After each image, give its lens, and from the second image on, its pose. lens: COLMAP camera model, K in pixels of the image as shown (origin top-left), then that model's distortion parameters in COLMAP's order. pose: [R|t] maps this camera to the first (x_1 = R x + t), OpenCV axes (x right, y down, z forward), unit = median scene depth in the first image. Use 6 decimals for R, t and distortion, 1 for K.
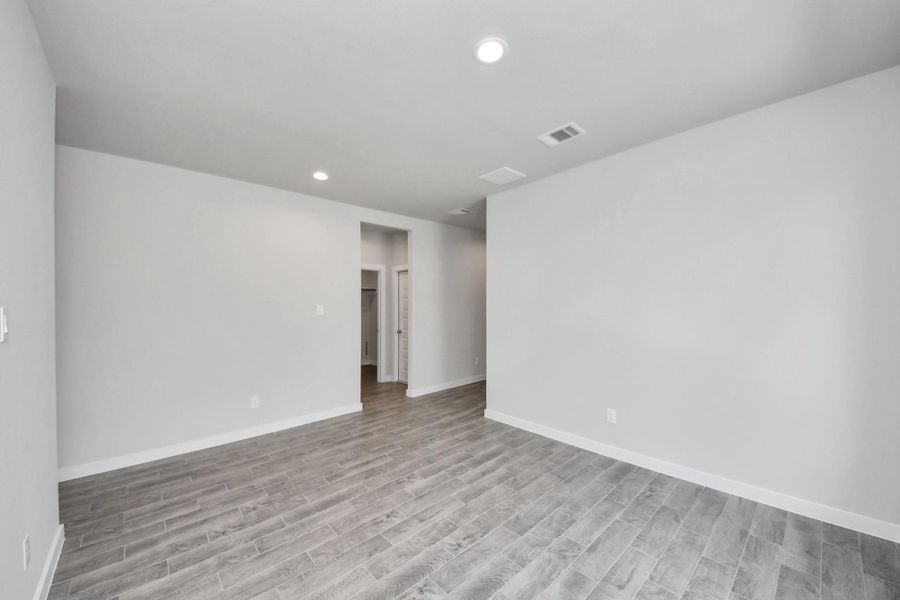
lens RADIAL K [[333.4, 0, 428.9], [0, 333.4, 300.0], [0, 0, 1]] dist [0.019771, -0.018036]
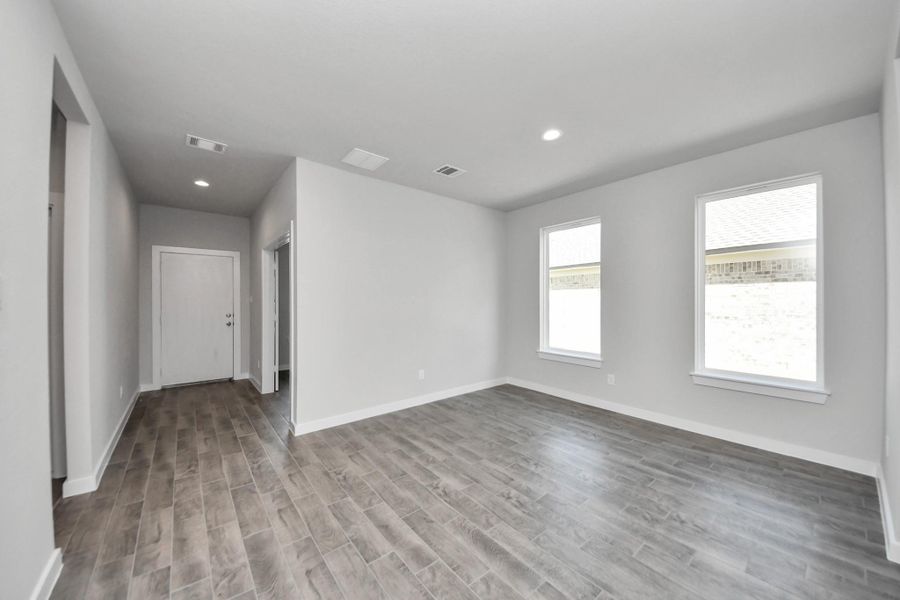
lens RADIAL K [[333.4, 0, 428.9], [0, 333.4, 300.0], [0, 0, 1]] dist [0.019771, -0.018036]
pose [[0.059465, 0.002793, 0.998226, -0.911669], [-0.007623, 0.999968, -0.002344, 0.032760], [-0.998201, -0.007471, 0.059484, 0.931437]]
